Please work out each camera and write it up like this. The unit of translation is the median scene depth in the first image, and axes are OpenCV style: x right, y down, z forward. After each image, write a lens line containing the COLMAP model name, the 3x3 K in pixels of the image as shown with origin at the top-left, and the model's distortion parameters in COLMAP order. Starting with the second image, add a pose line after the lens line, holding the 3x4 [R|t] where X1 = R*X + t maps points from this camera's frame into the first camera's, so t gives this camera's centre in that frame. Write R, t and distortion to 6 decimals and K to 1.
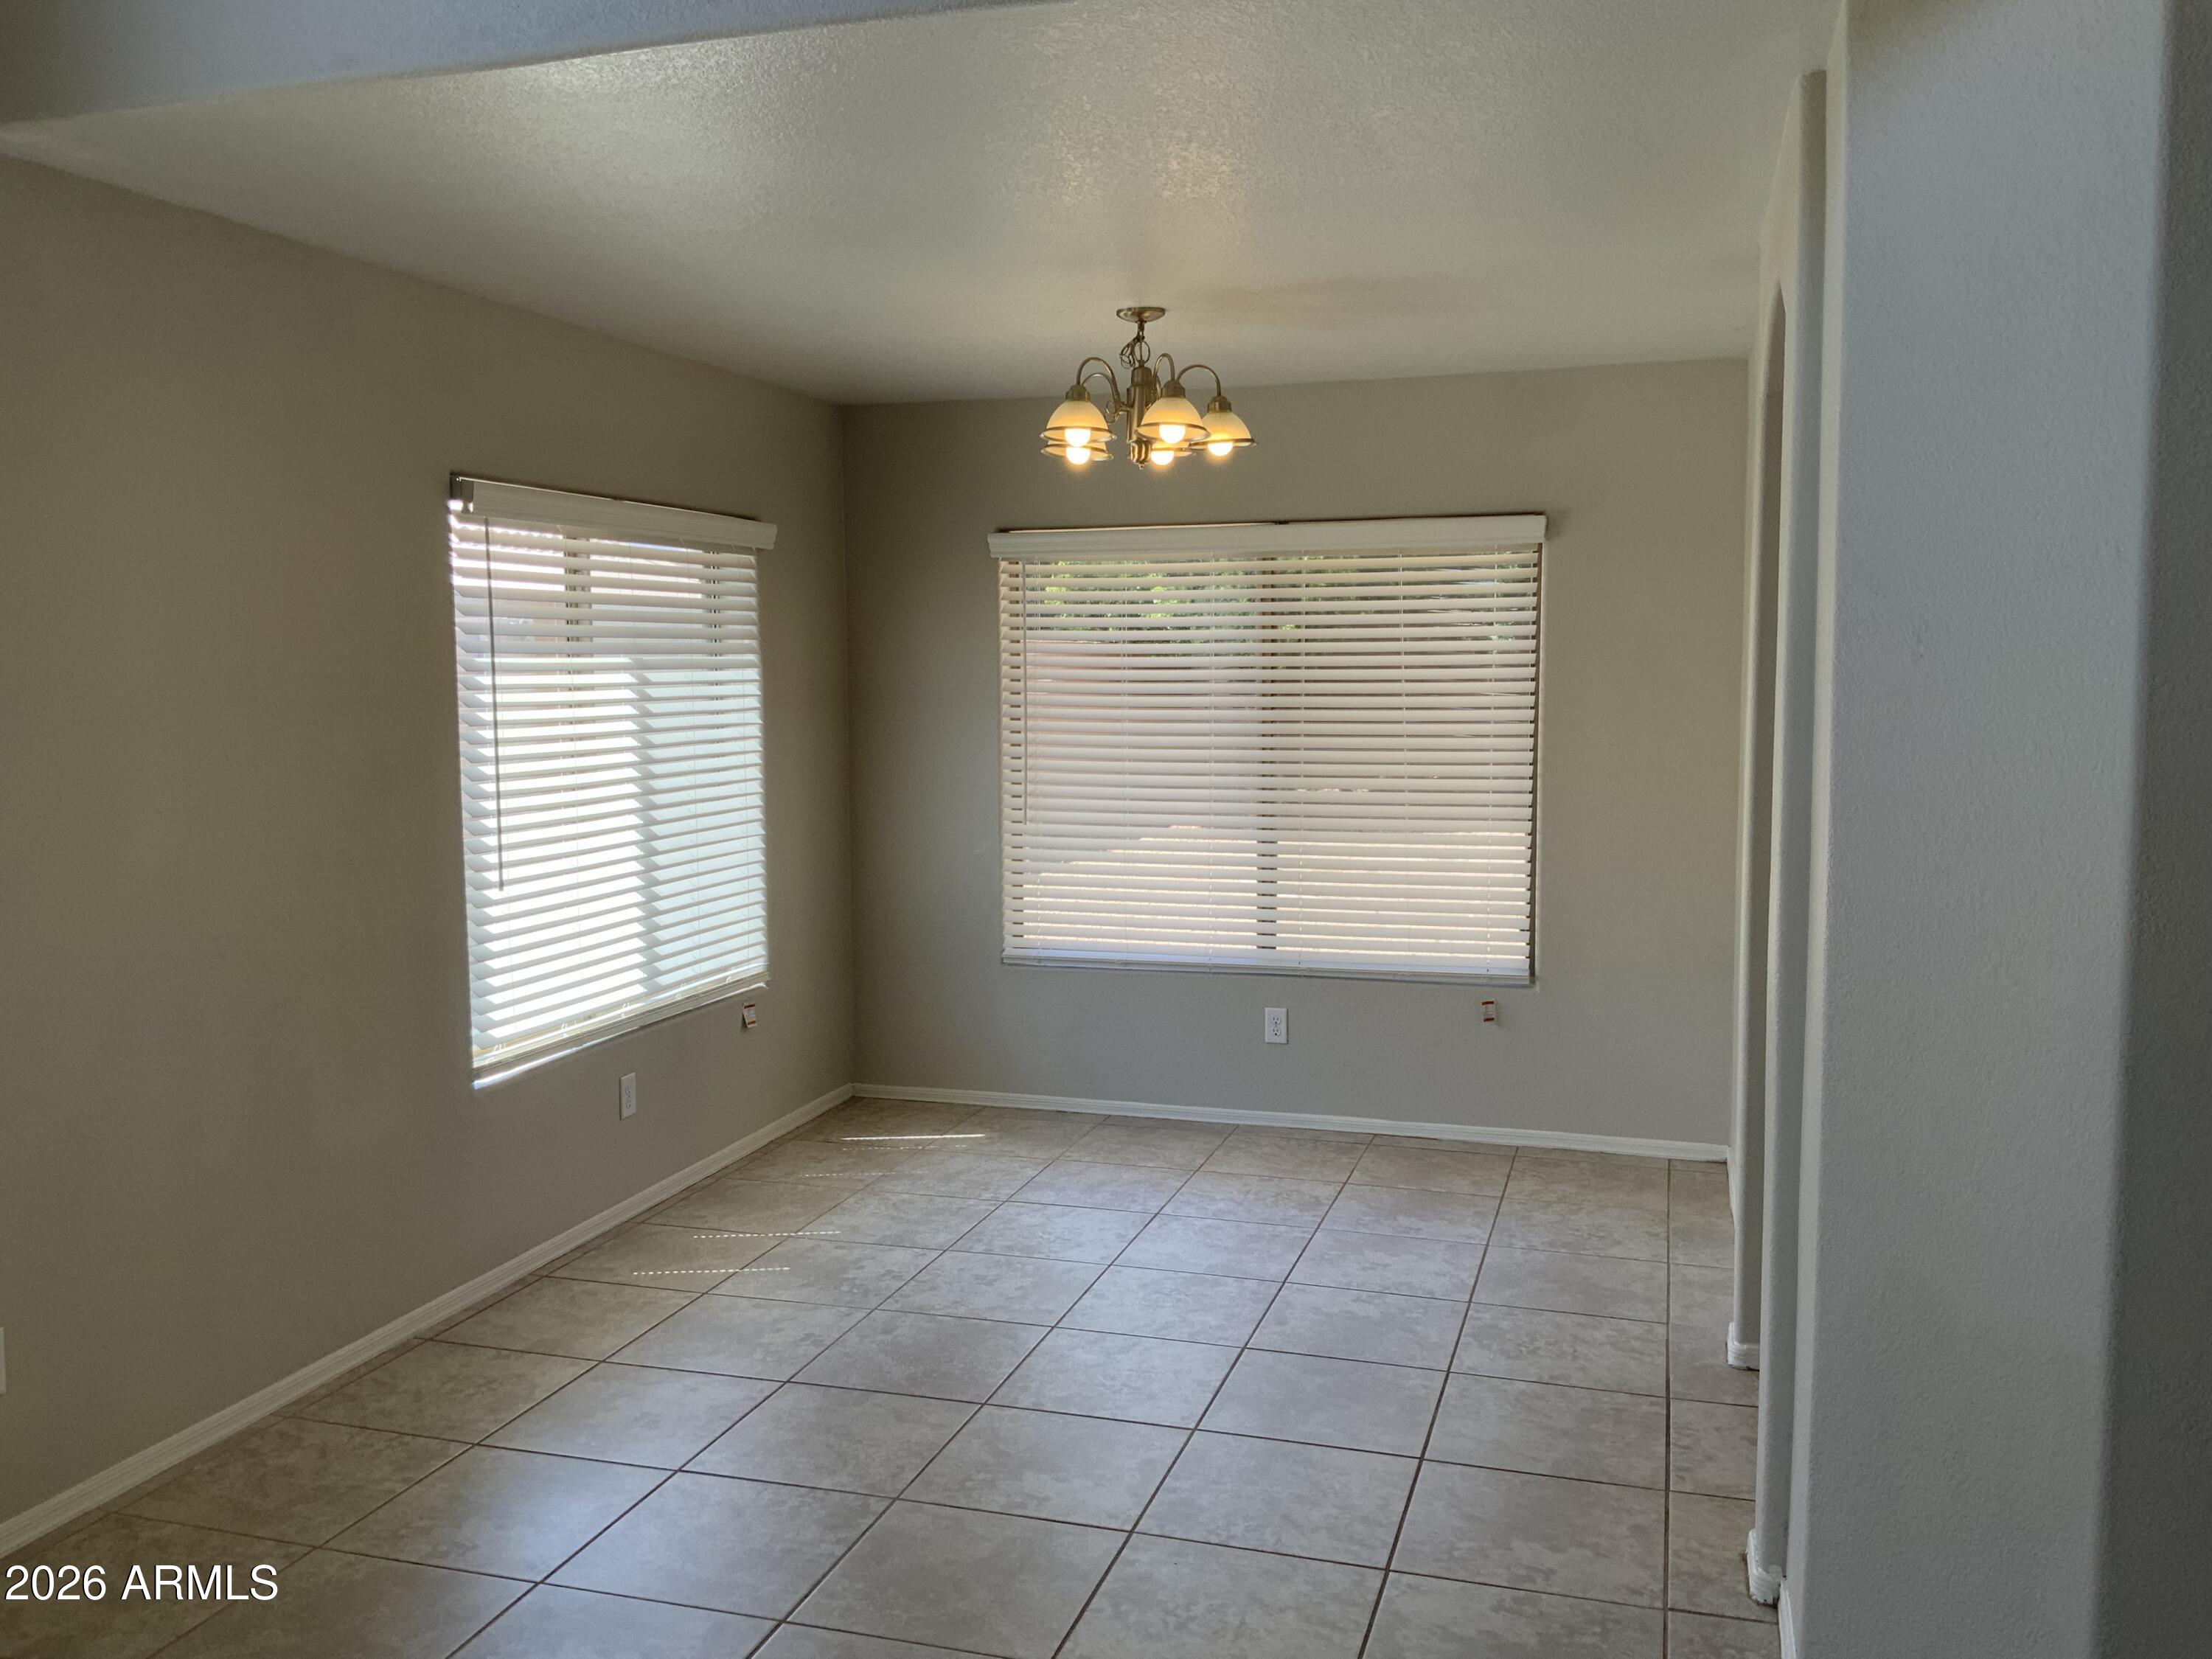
lens RADIAL K [[1821.0, 0, 1106.0], [0, 1821.0, 829.5], [0, 0, 1]] dist [-0.010085, -0.006526]
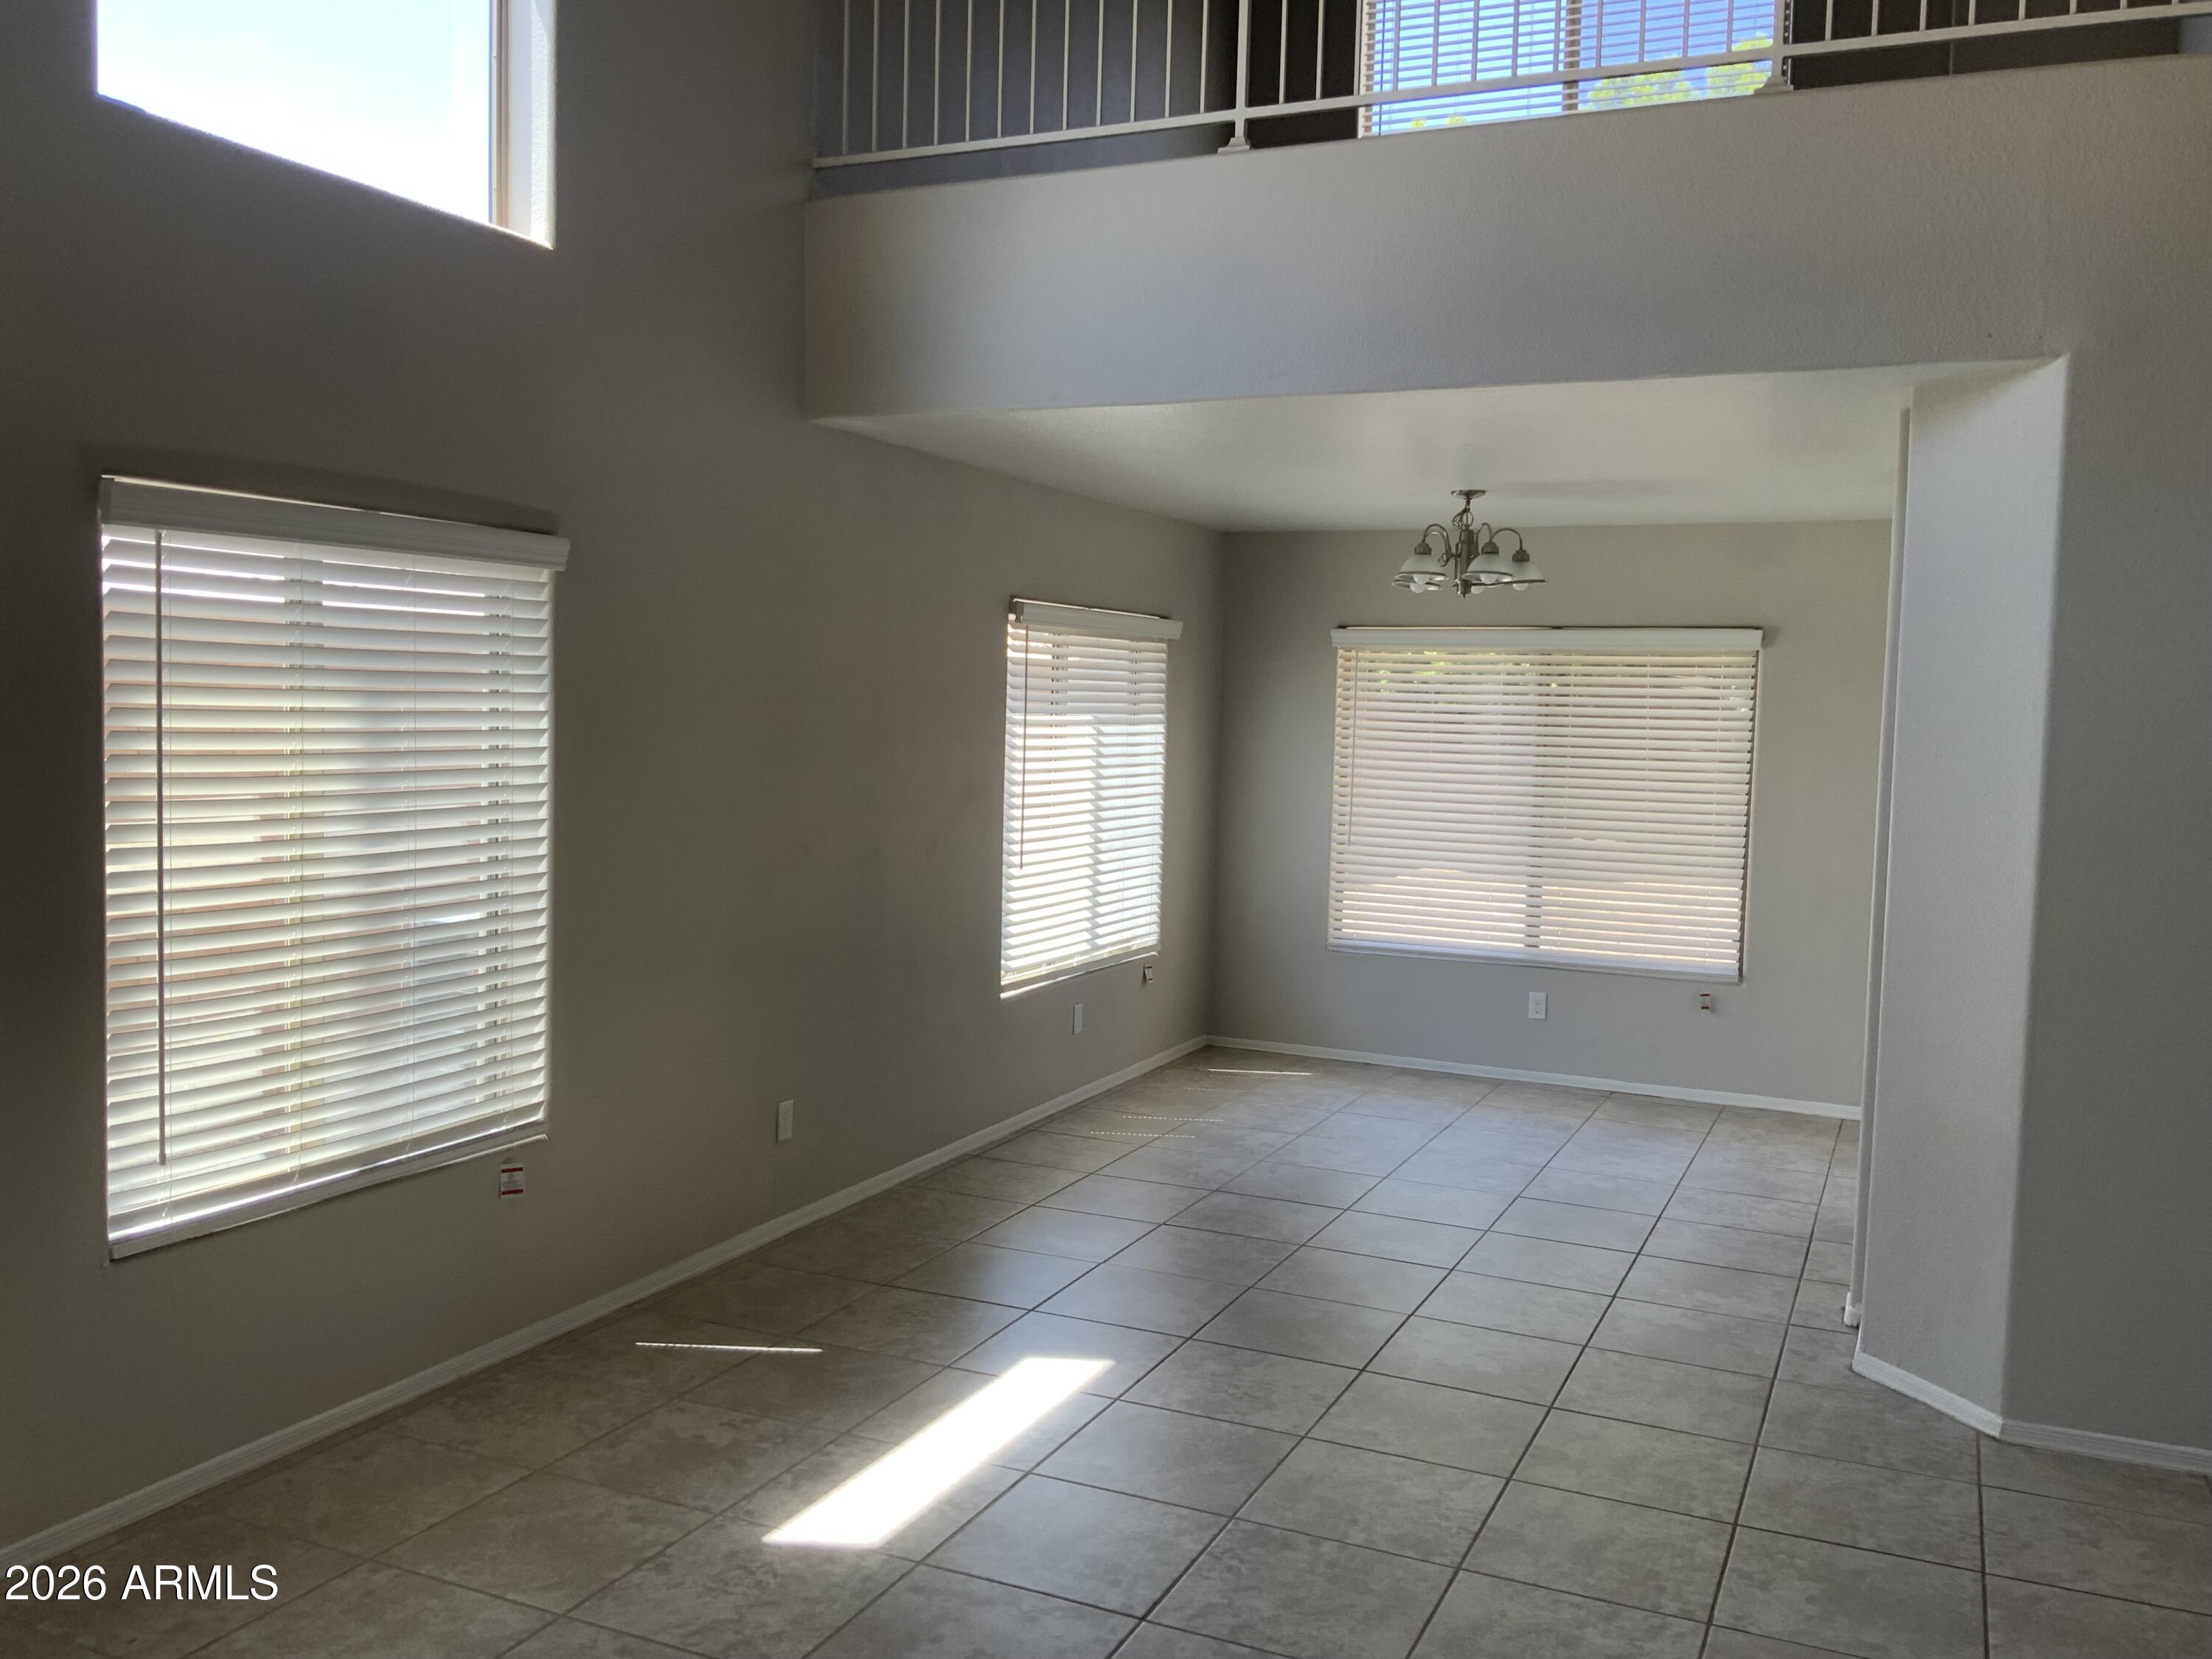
lens RADIAL K [[1840.7, 0, 1069.9], [0, 1840.7, 825.3], [0, 0, 1]] dist [0.104058, -0.313074]
pose [[0.989050, 0.040770, -0.141840, -0.067840], [-0.044292, 0.998782, -0.021759, 0.025170], [0.140780, 0.027803, 0.989650, -0.453515]]
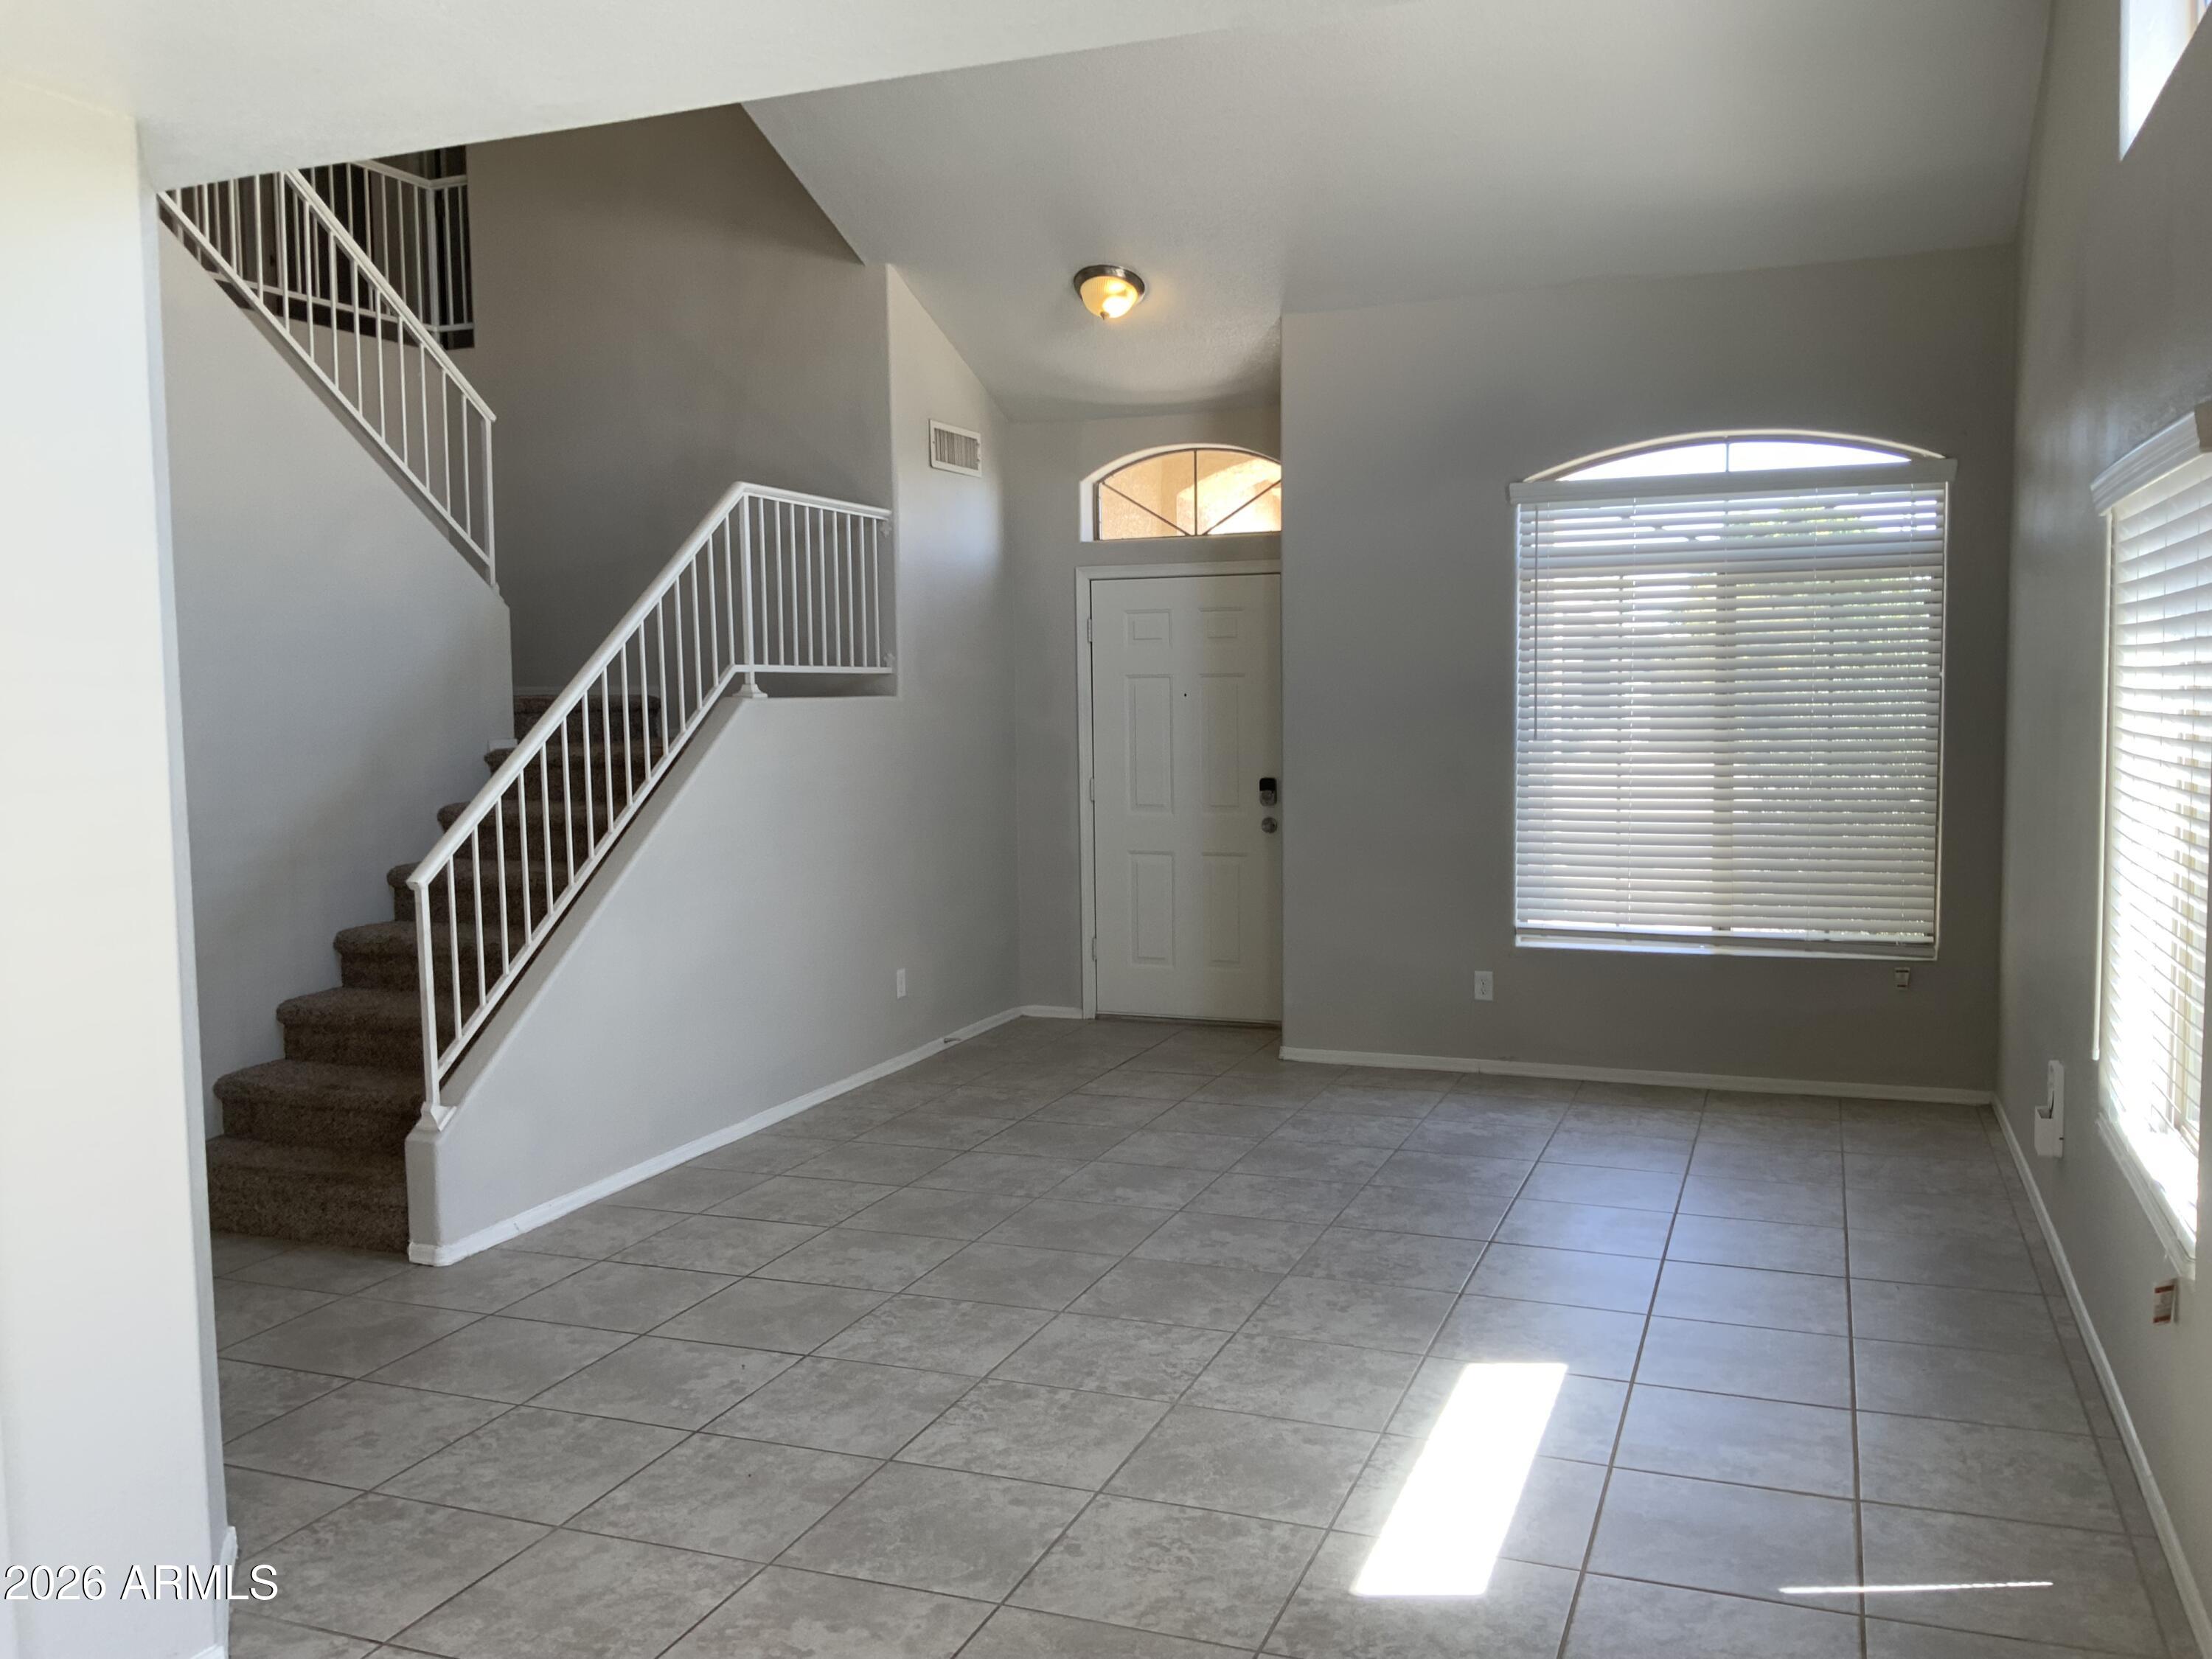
lens RADIAL K [[1821.0, 0, 1106.0], [0, 1821.0, 829.5], [0, 0, 1]] dist [-0.010085, -0.006526]
pose [[-0.997350, 0.015982, 0.070976, -0.129891], [0.027813, 0.985228, 0.168976, -0.100881], [-0.067227, 0.170502, -0.983061, 1.085670]]
